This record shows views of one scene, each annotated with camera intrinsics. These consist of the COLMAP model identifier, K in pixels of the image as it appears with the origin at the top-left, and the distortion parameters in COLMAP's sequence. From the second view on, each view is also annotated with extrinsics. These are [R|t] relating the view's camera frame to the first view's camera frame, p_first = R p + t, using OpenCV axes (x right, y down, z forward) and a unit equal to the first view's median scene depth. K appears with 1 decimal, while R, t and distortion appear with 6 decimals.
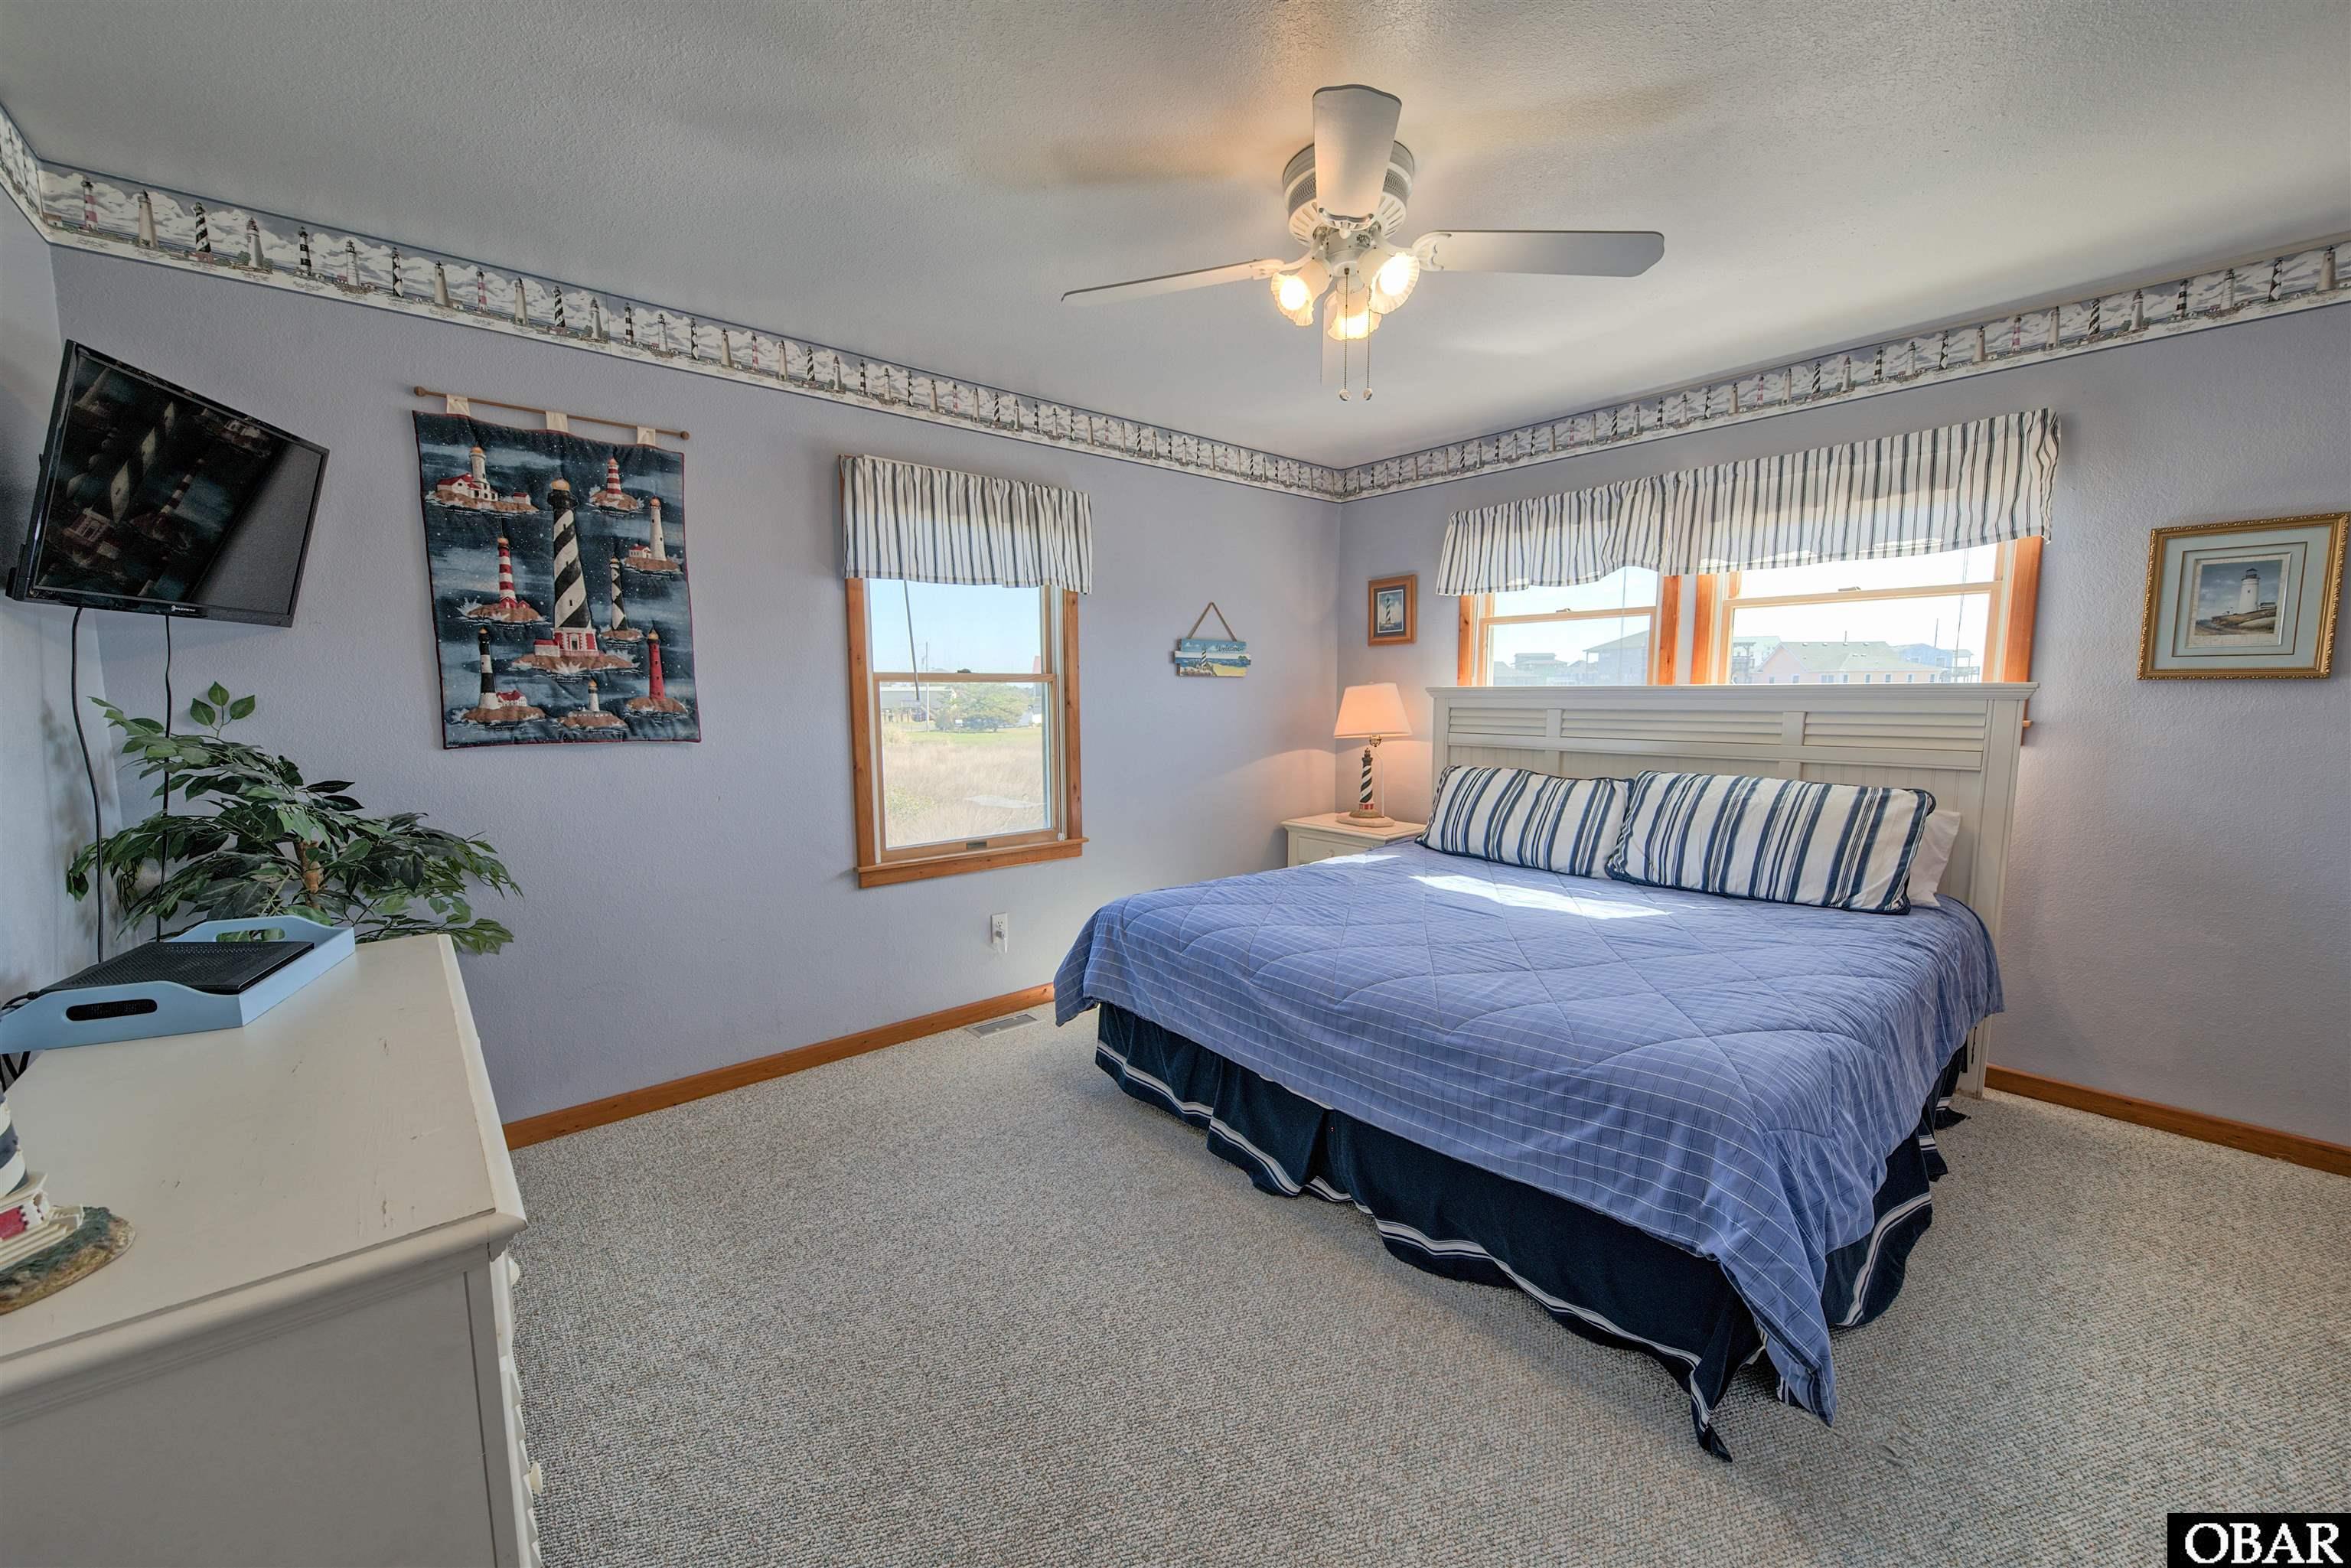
lens RADIAL K [[867.8, 0, 1175.5], [0, 867.8, 784.0], [0, 0, 1]] dist [0.001344, -0.004282]
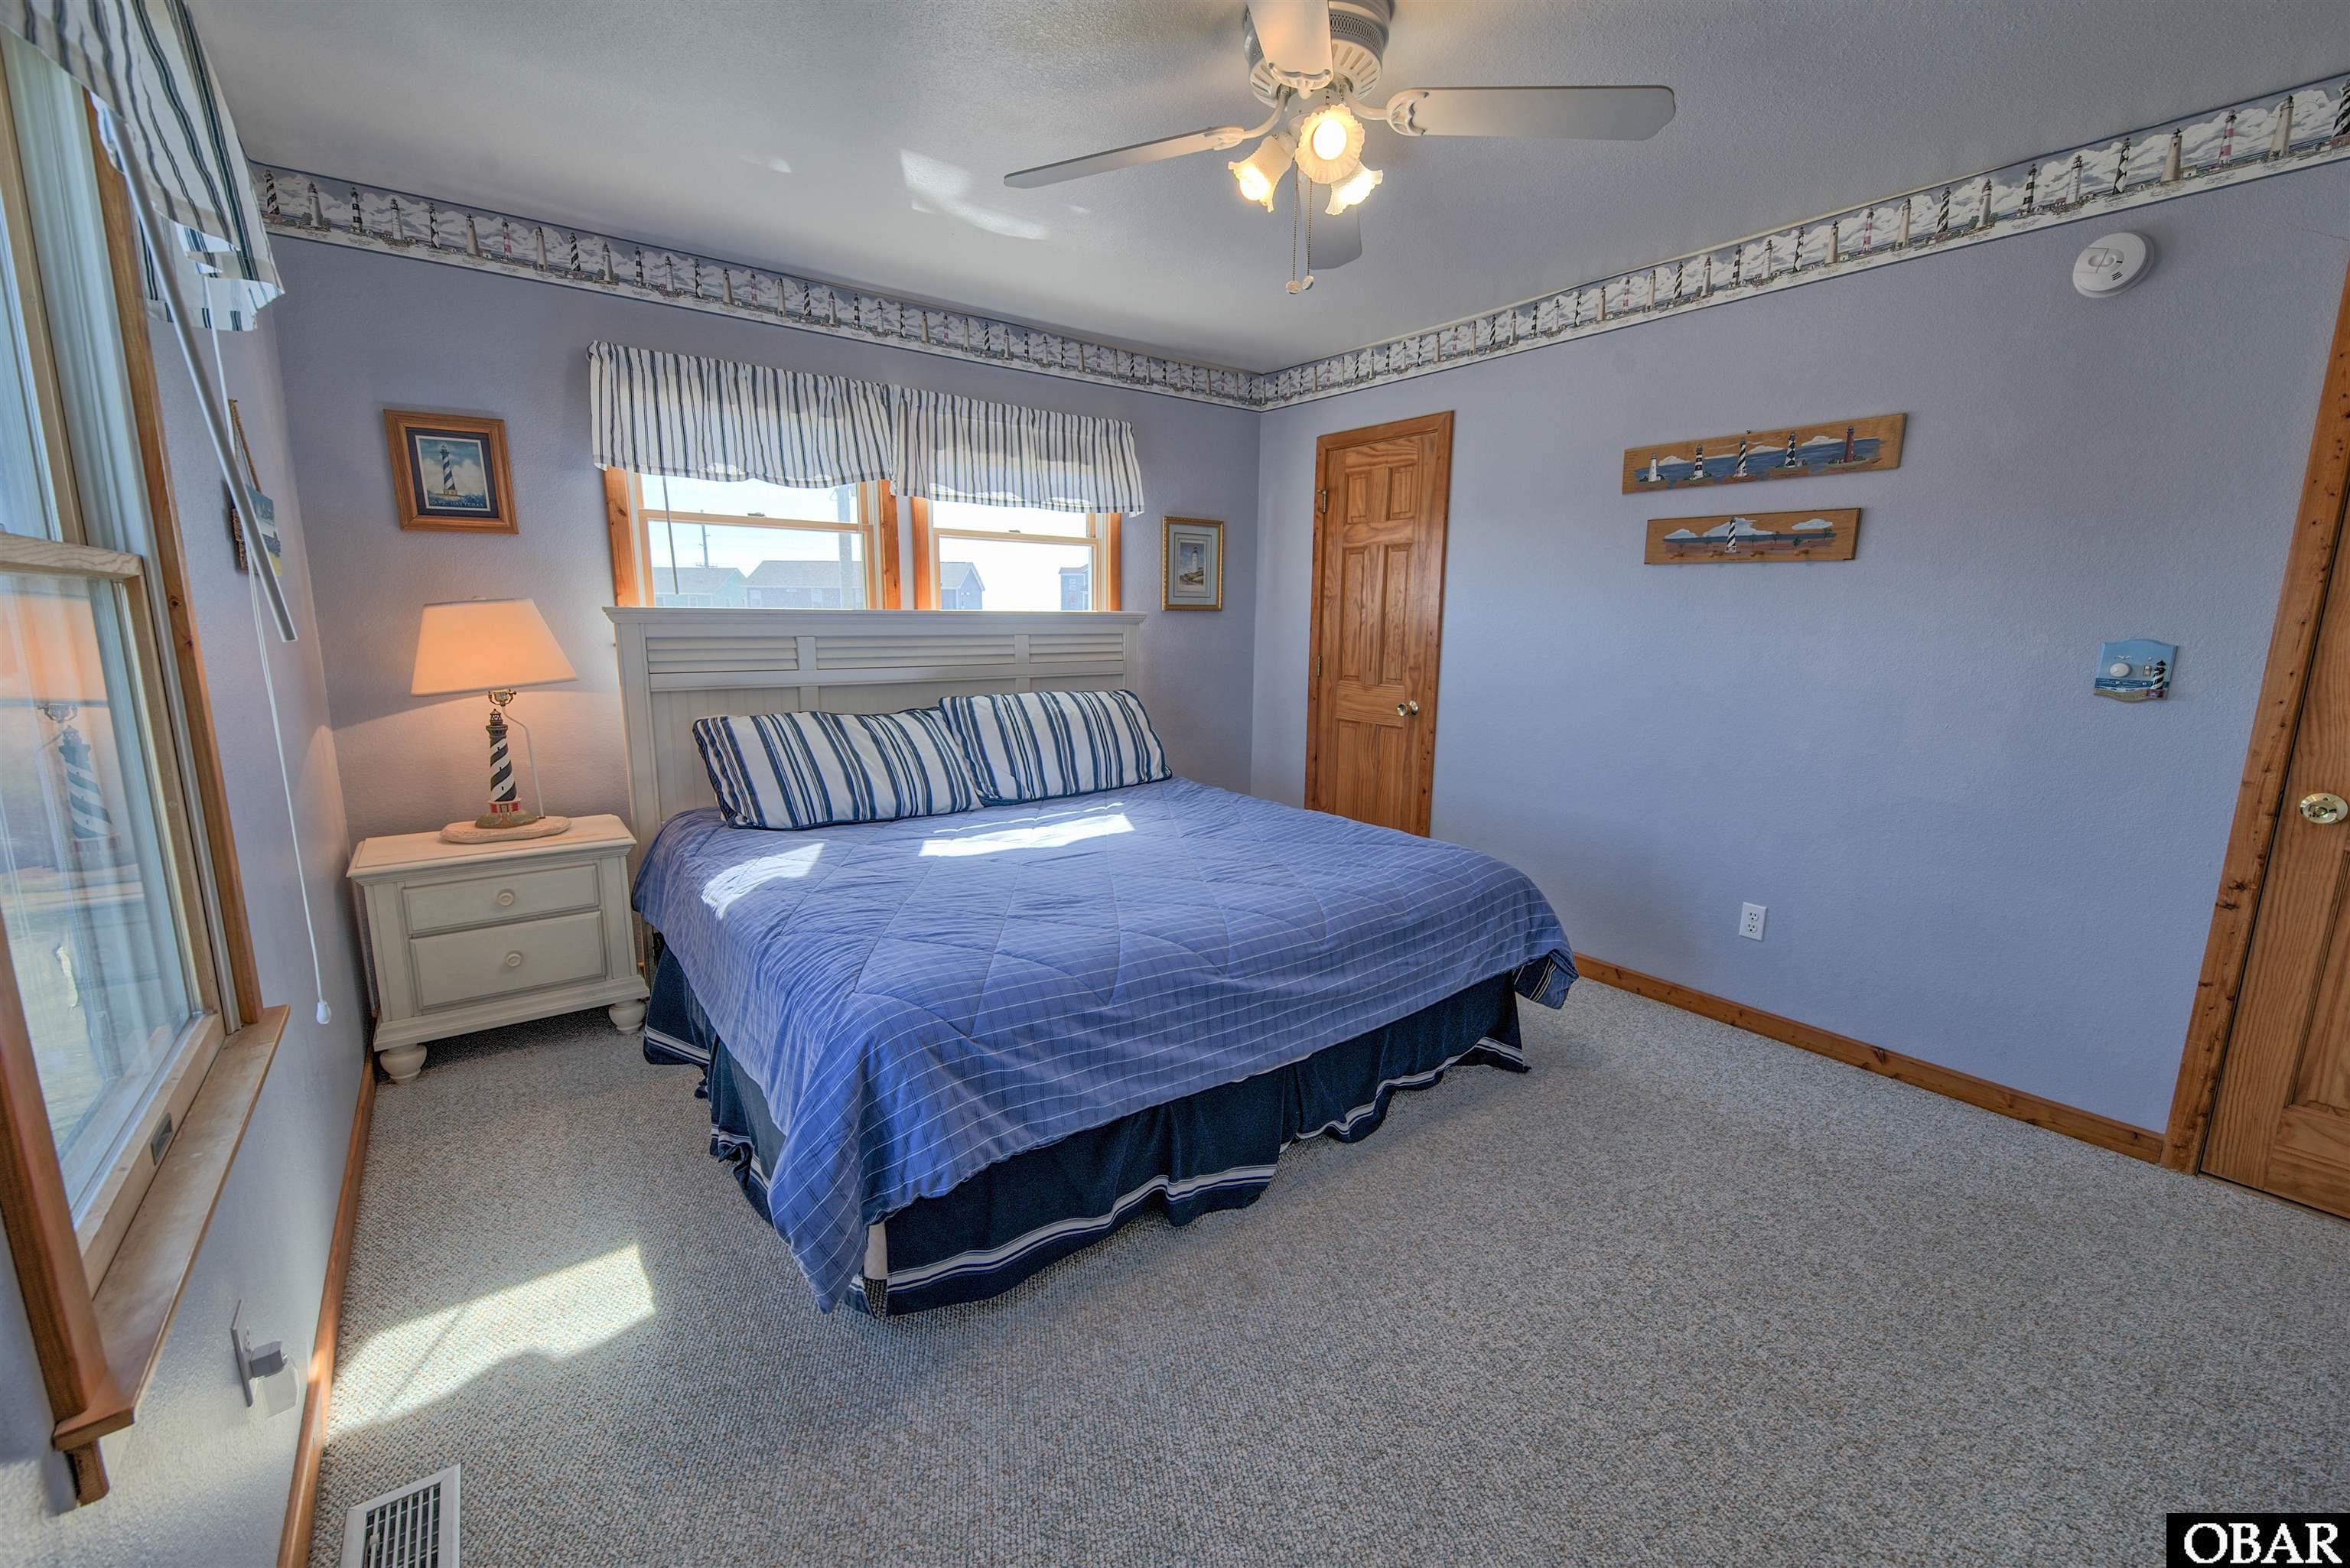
lens RADIAL K [[945.5, 0, 1175.0], [0, 945.5, 784.0], [0, 0, 1]] dist [0.000275, 0.000160]
pose [[0.069554, -0.171488, 0.982728, -0.522087], [0.096692, 0.981634, 0.164453, -0.070631], [-0.992881, 0.083584, 0.084858, 0.659414]]
